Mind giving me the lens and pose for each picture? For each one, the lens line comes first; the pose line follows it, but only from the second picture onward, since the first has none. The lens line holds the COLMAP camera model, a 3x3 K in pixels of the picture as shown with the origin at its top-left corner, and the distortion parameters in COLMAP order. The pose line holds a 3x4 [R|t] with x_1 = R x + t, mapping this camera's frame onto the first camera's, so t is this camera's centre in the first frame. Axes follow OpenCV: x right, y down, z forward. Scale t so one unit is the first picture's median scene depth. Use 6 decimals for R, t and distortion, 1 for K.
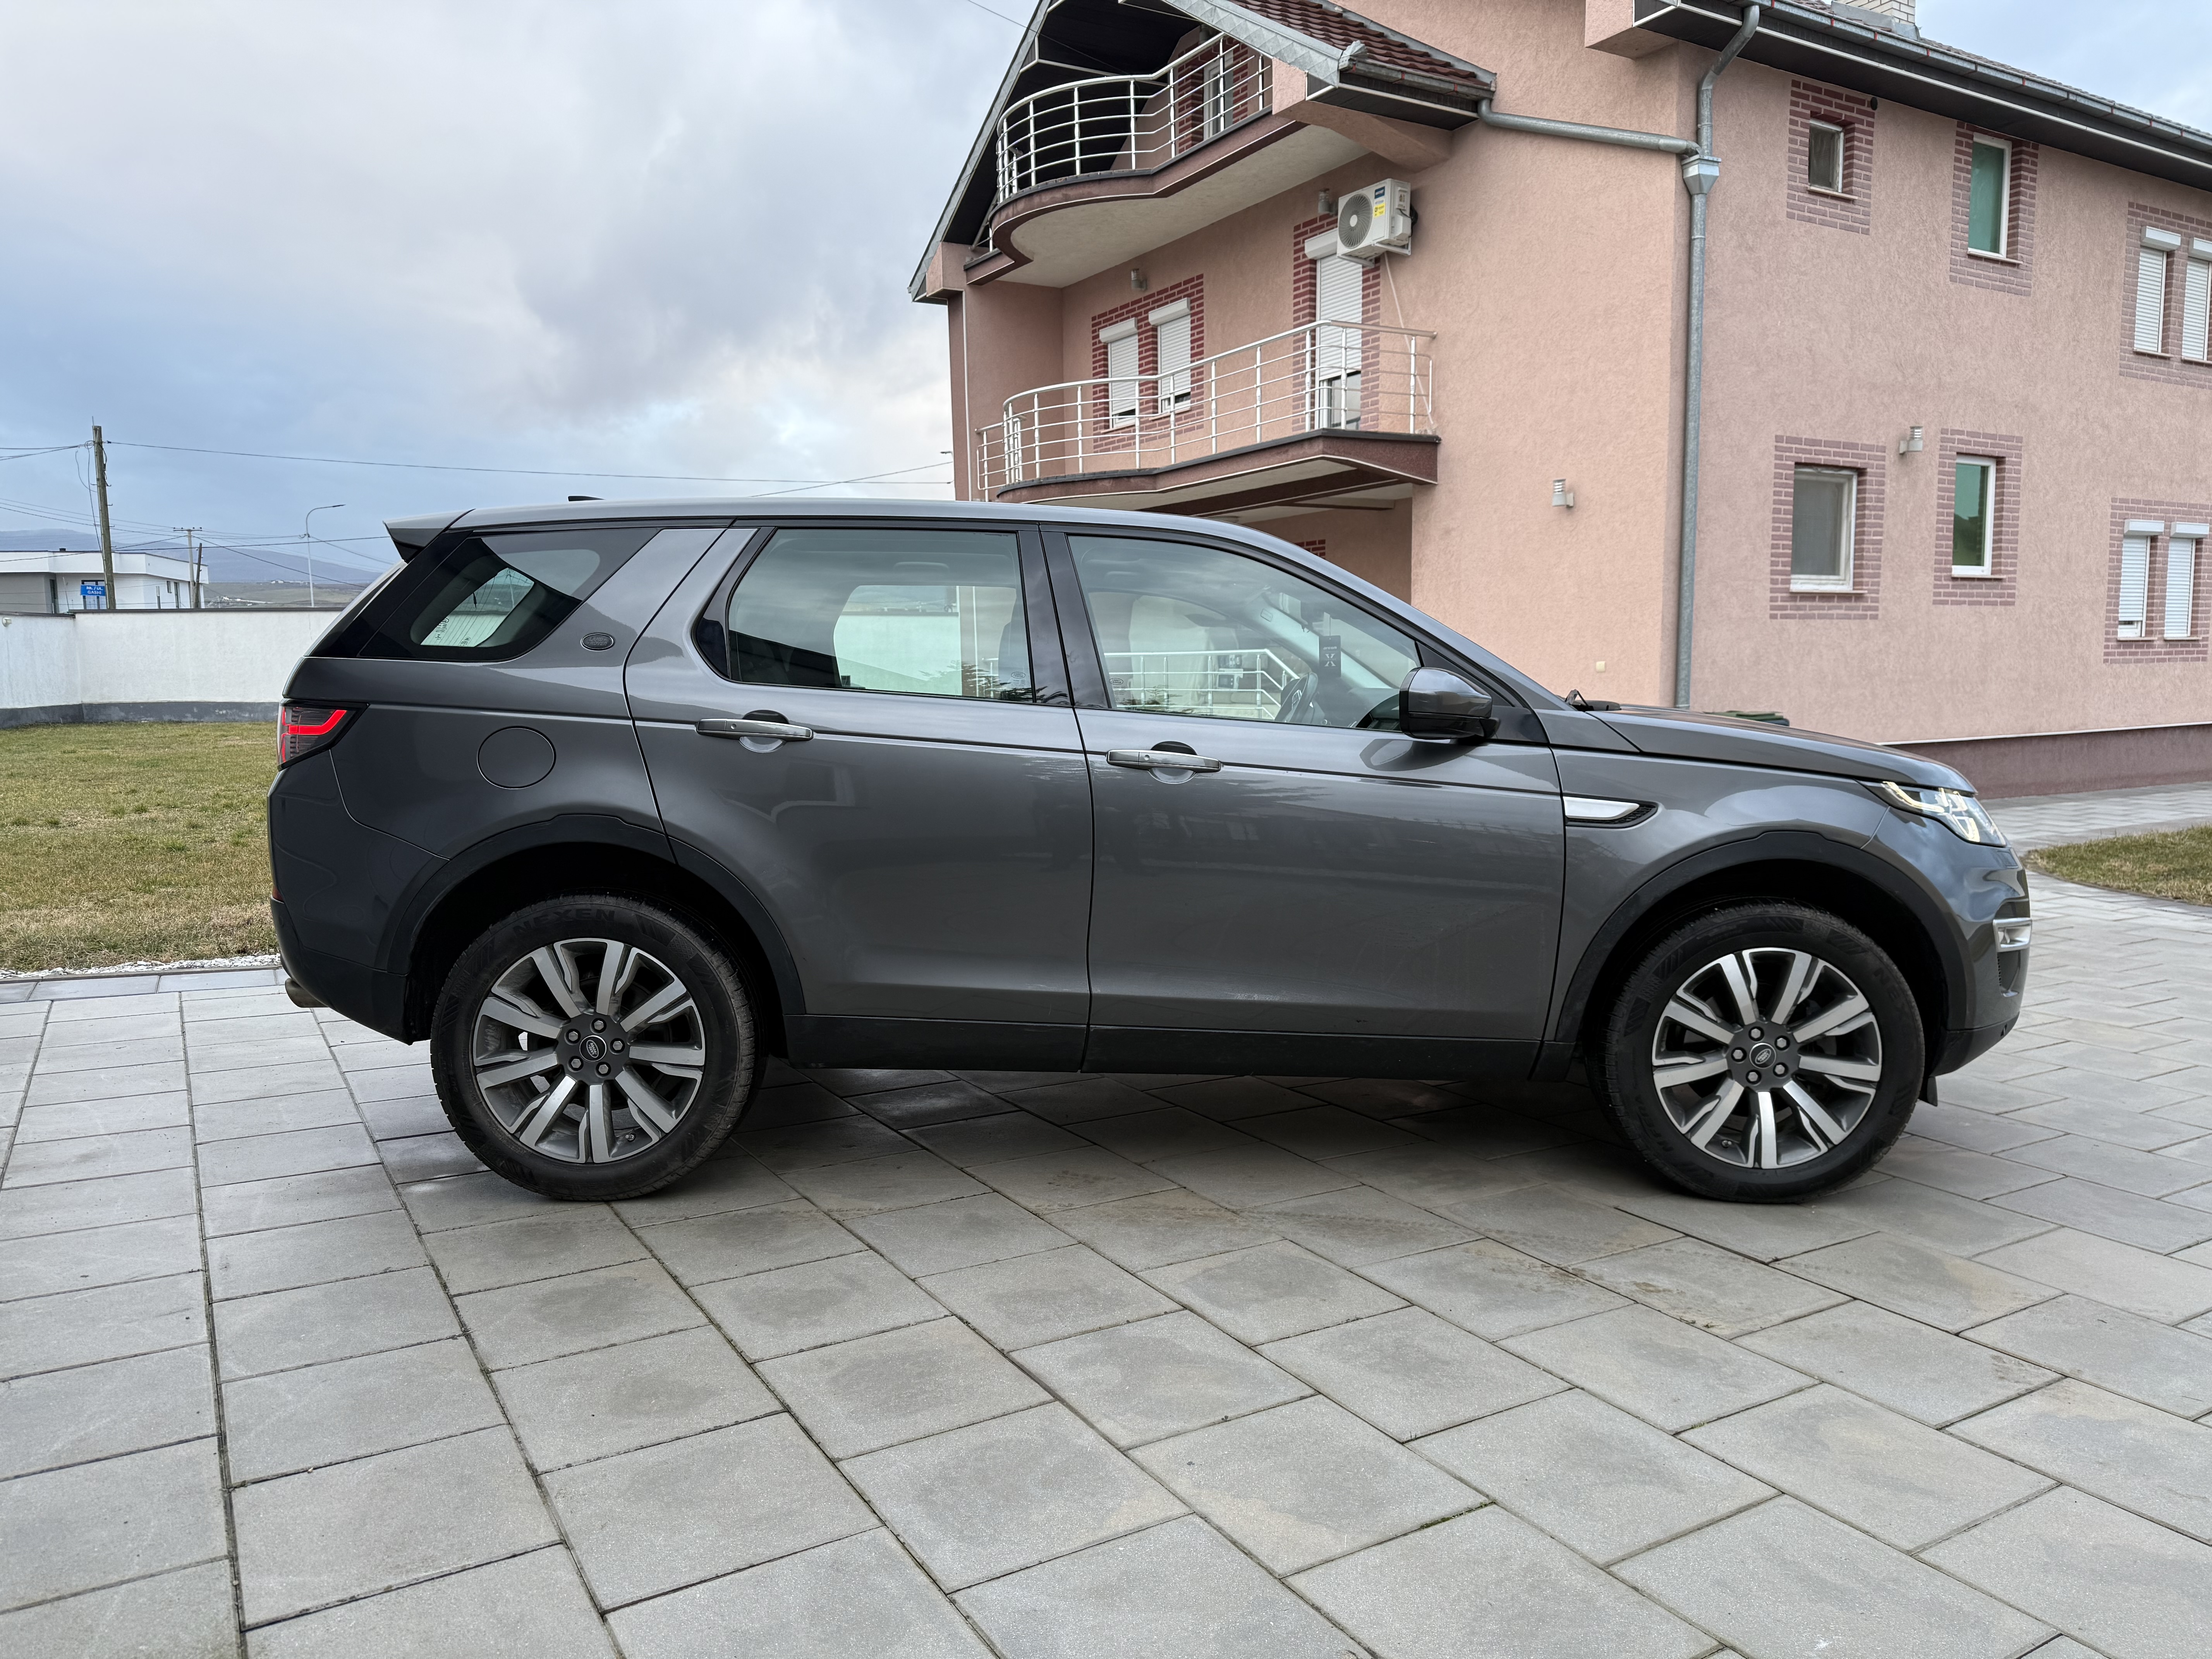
lens RADIAL K [[1551.4, 0, 1104.8], [0, 1551.4, 826.4], [0, 0, 1]] dist [0.001170, -0.000641]
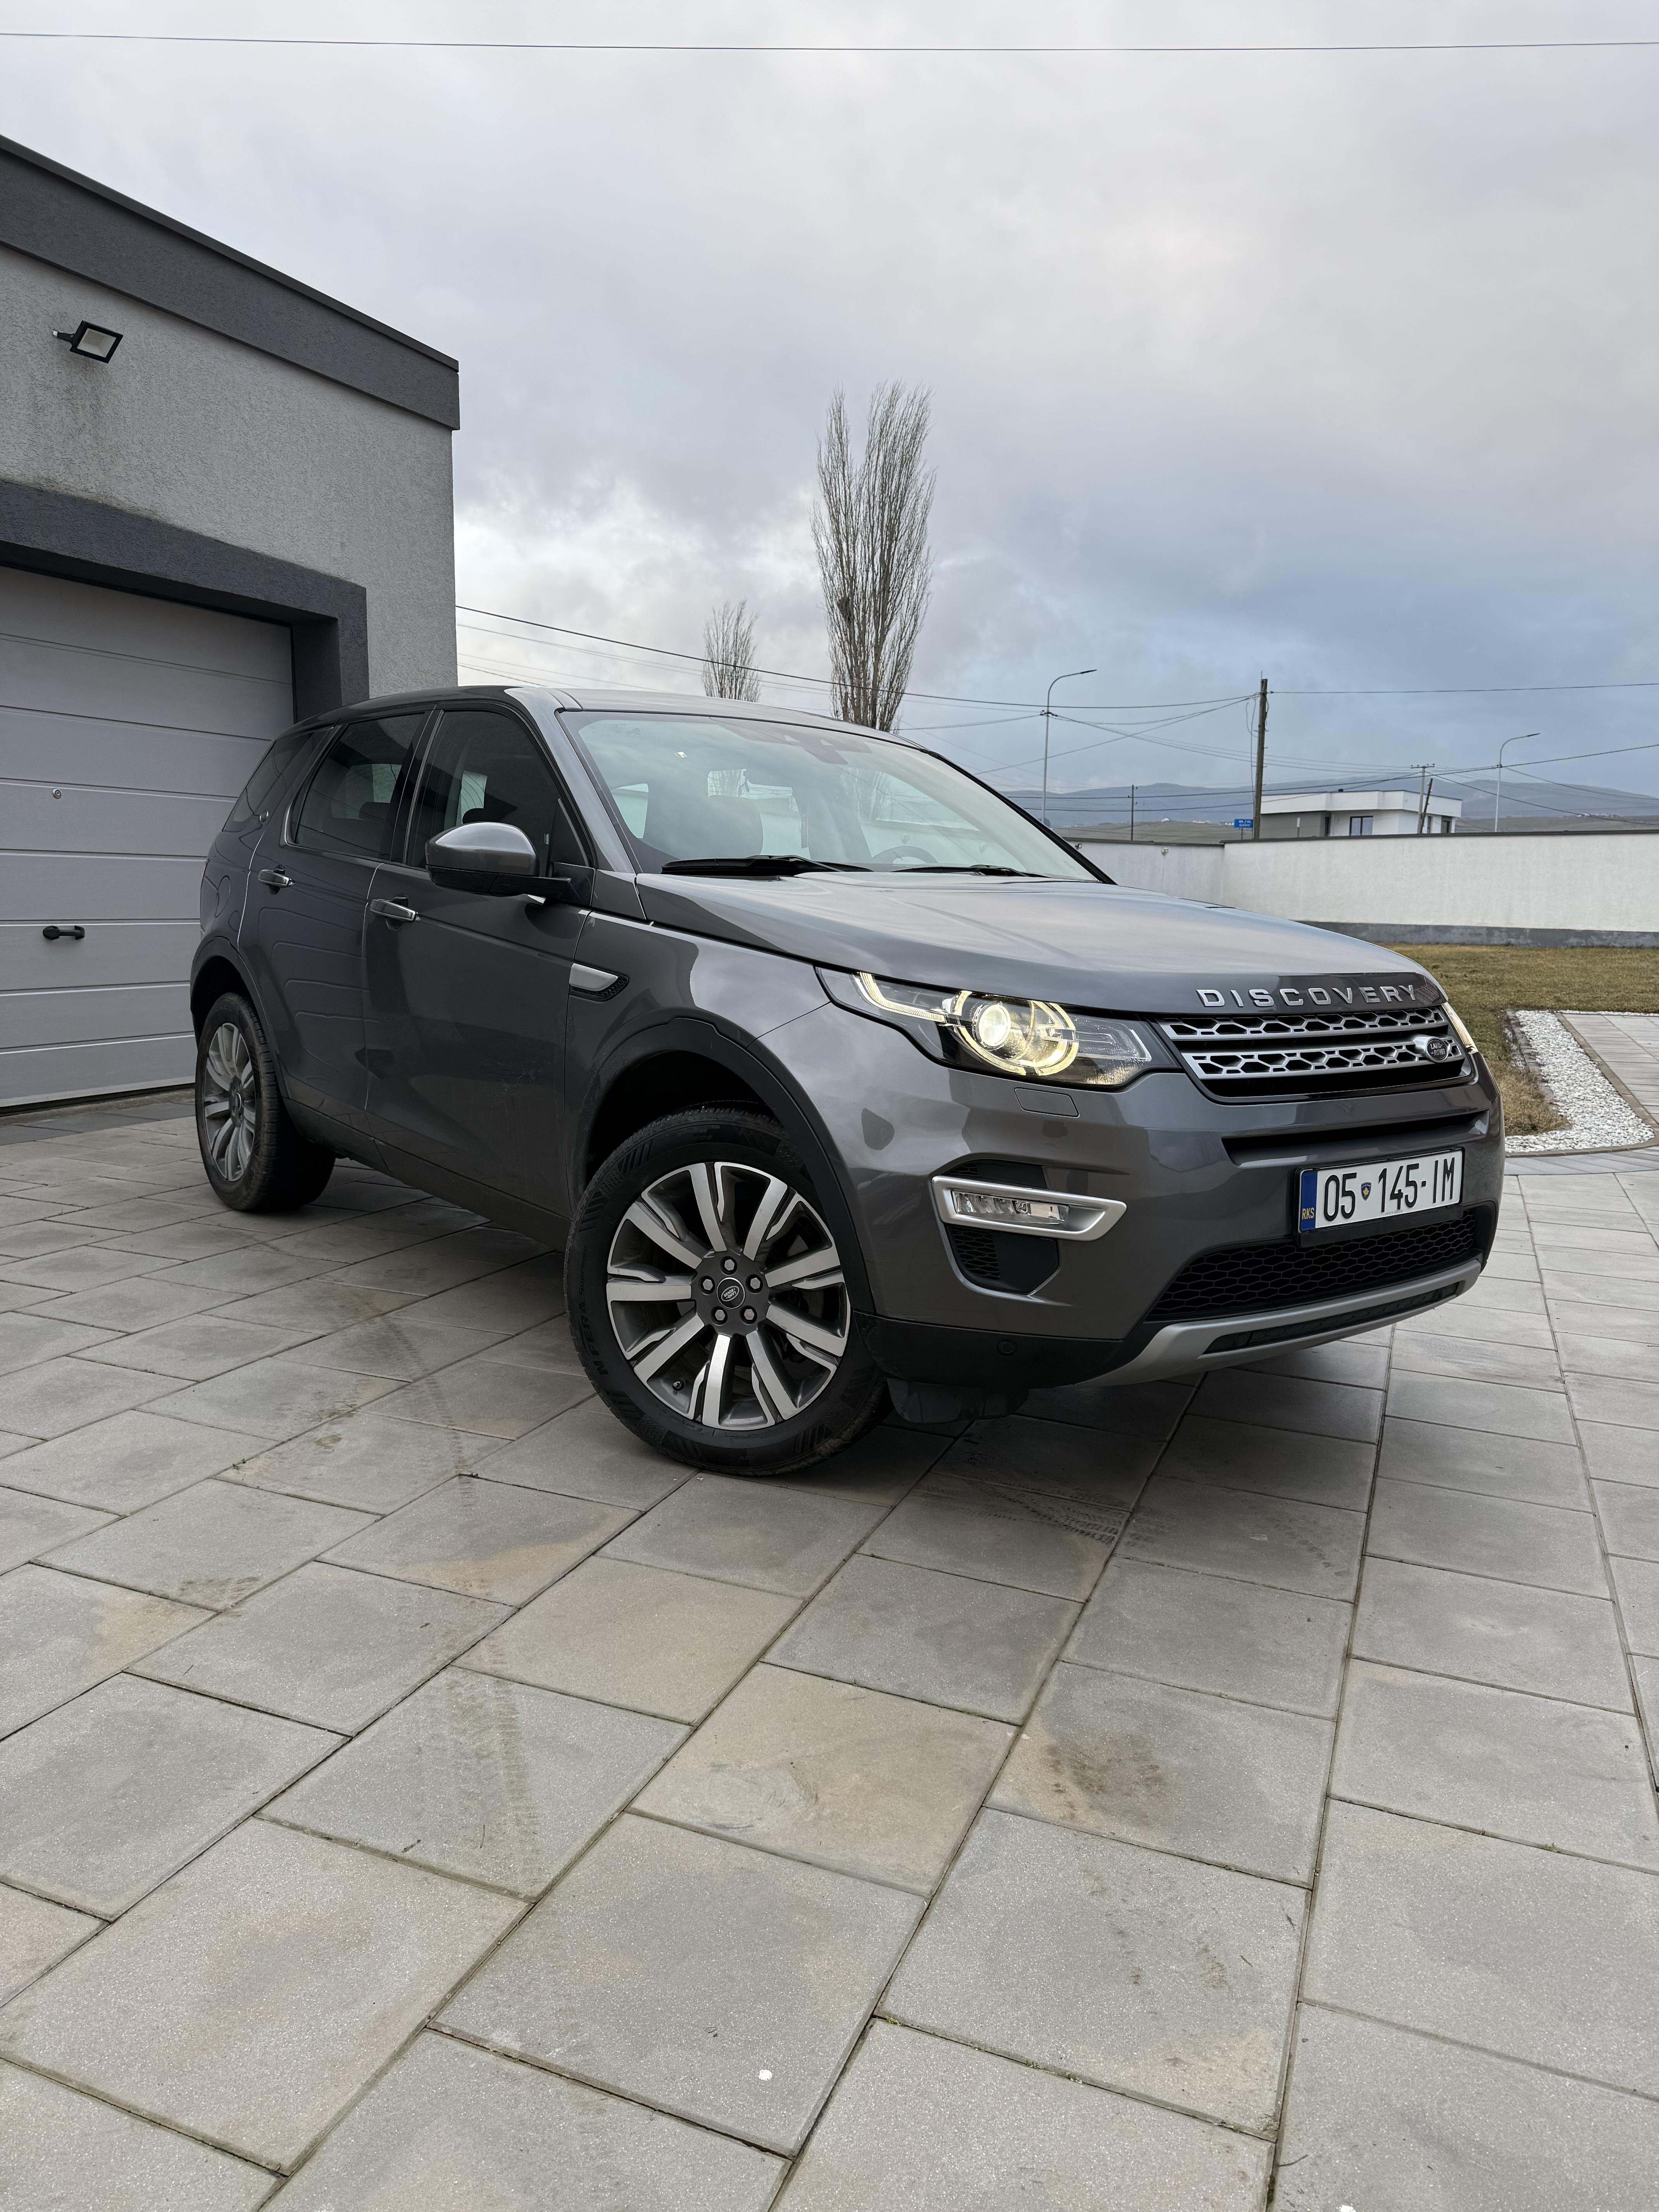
lens RADIAL K [[1516.4, 0, 780.7], [0, 1516.4, 1133.0], [0, 0, 1]] dist [0.027193, -0.005497]
pose [[0.572983, 0.125419, -0.809914, 1.147370], [-0.082298, 0.992031, 0.095399, -0.015368], [0.815425, 0.011992, 0.578738, 0.595562]]
